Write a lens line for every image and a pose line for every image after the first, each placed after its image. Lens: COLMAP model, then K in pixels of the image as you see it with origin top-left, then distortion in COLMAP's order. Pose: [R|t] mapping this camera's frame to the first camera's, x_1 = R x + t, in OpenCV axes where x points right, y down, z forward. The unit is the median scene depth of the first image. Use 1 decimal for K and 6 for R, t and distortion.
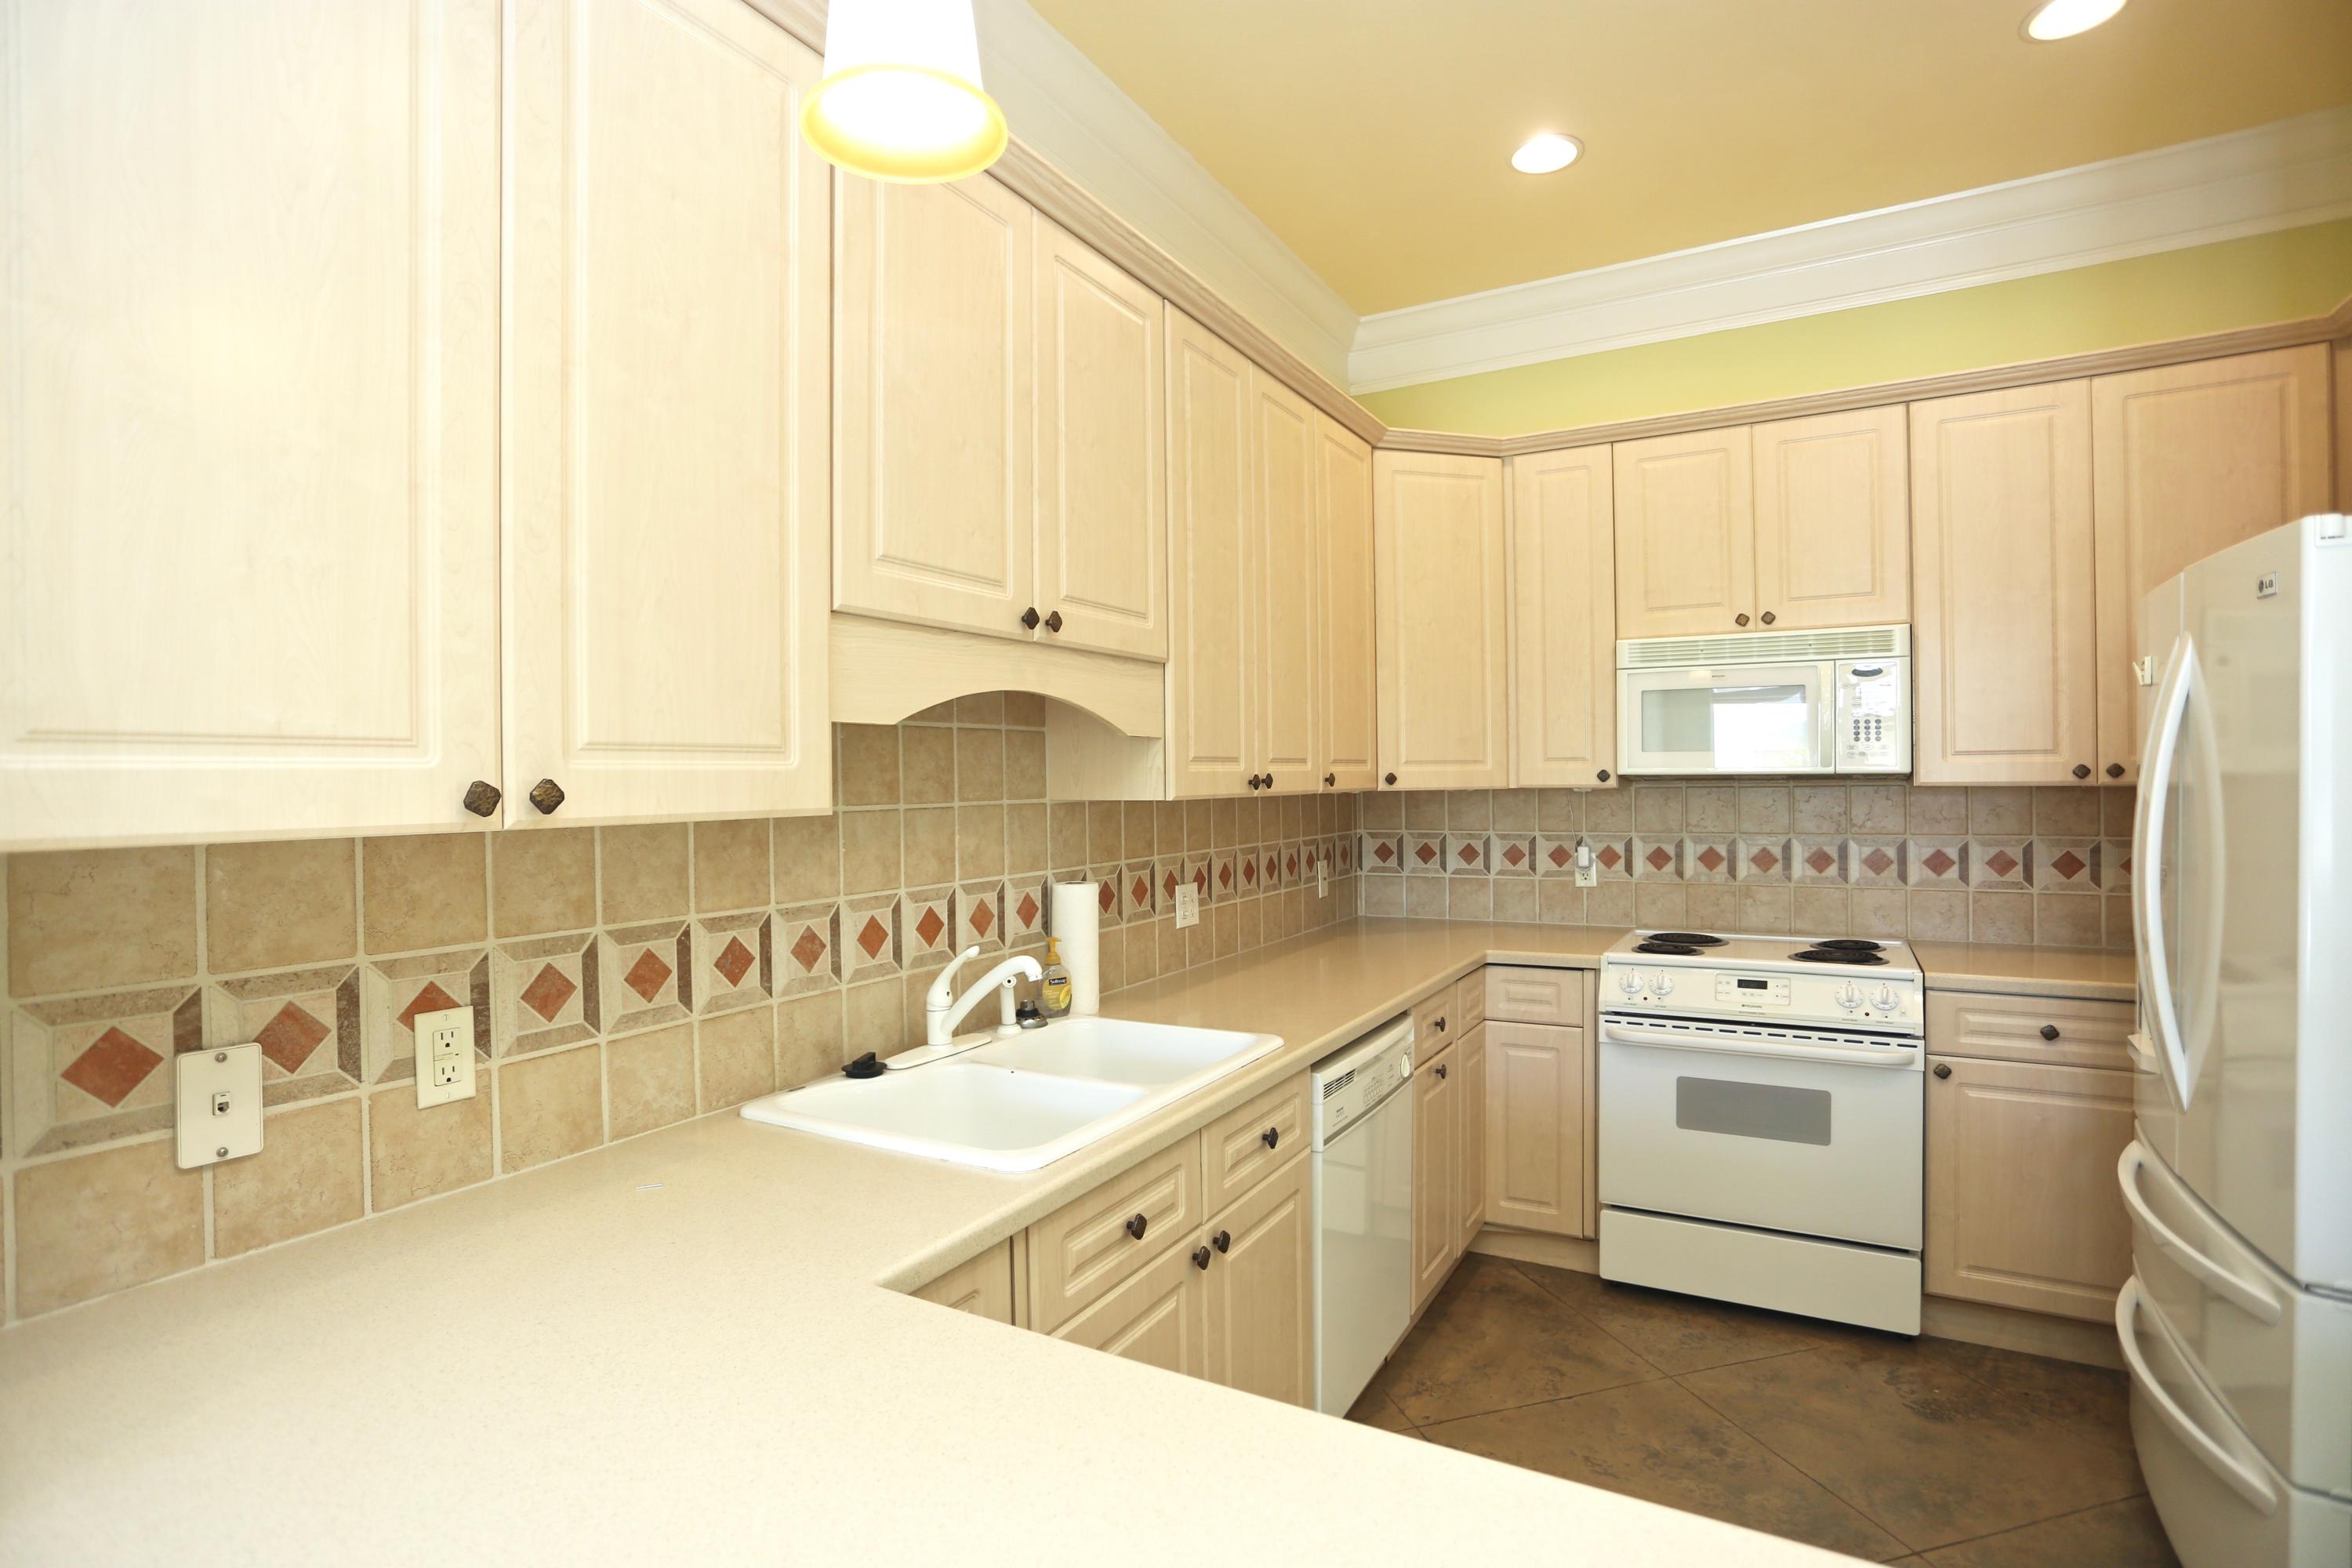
lens RADIAL K [[1151.8, 0, 1167.8], [0, 1151.8, 787.7], [0, 0, 1]] dist [-0.076297, 0.036743]
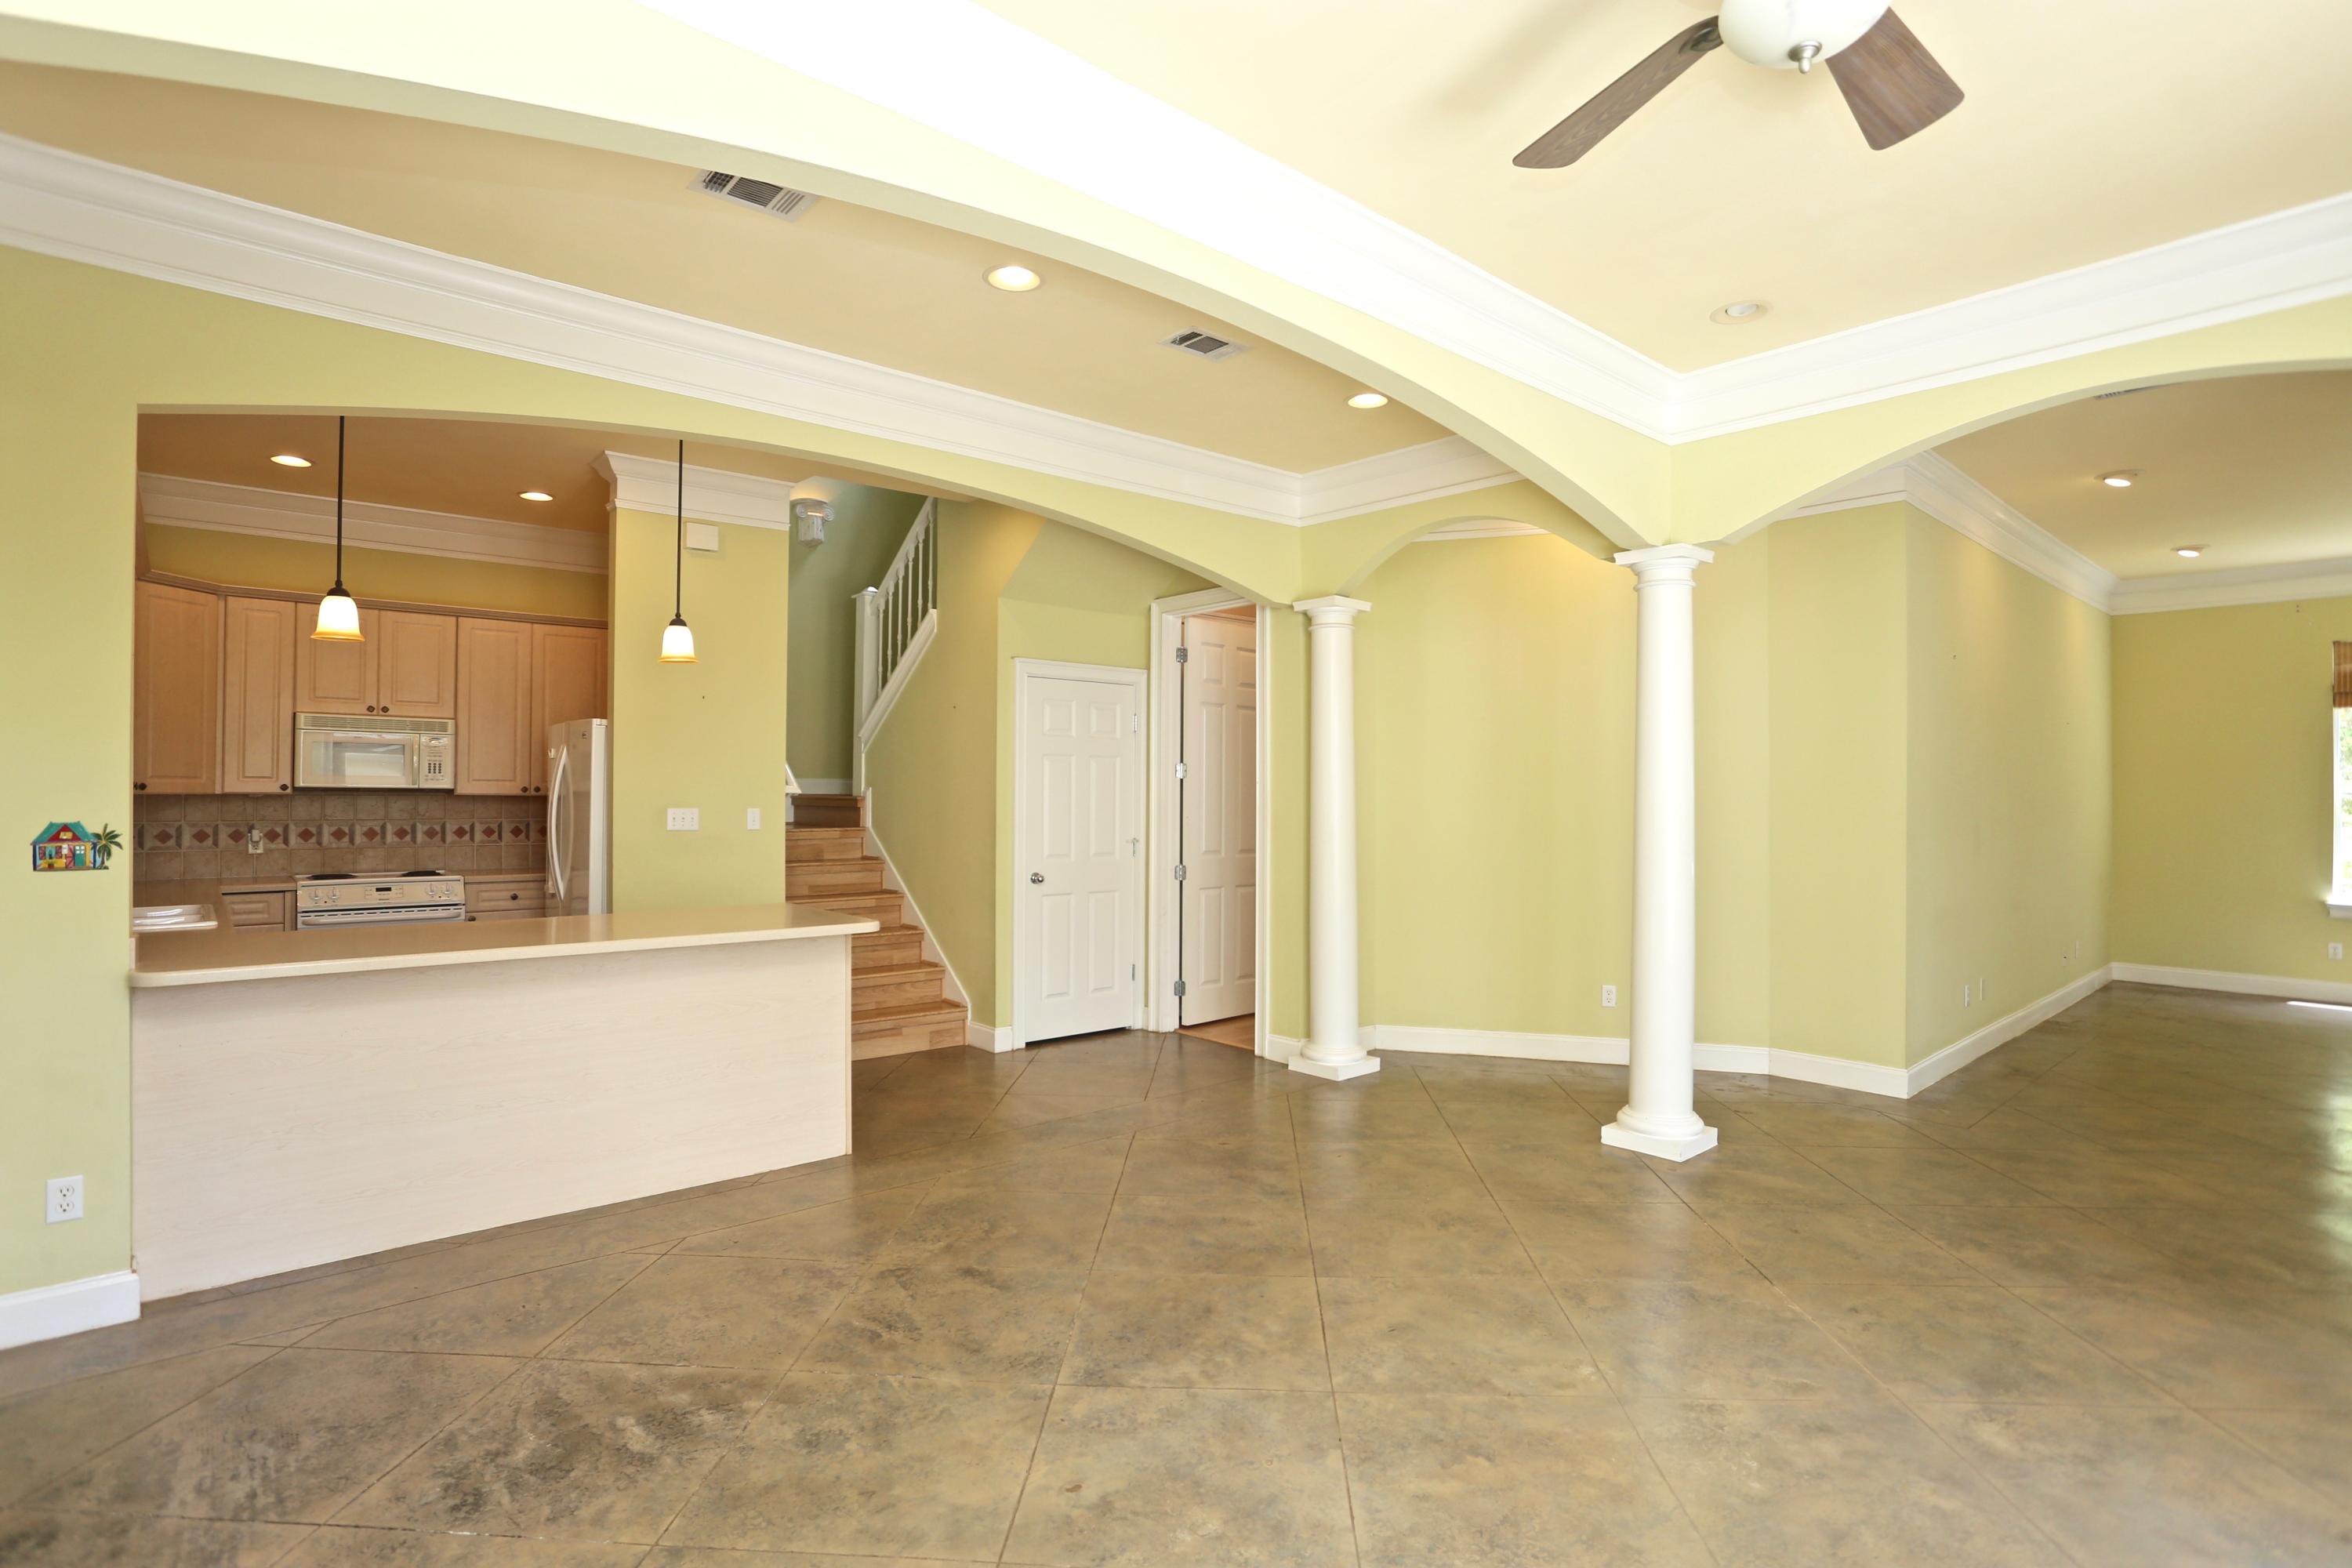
lens RADIAL K [[1151.8, 0, 1167.8], [0, 1151.8, 787.7], [0, 0, 1]] dist [-0.076297, 0.036743]
pose [[0.322860, 0.021304, 0.946207, -1.116772], [-0.001679, 0.999758, -0.021937, 0.035476], [-0.946445, 0.005494, 0.322818, -1.186695]]
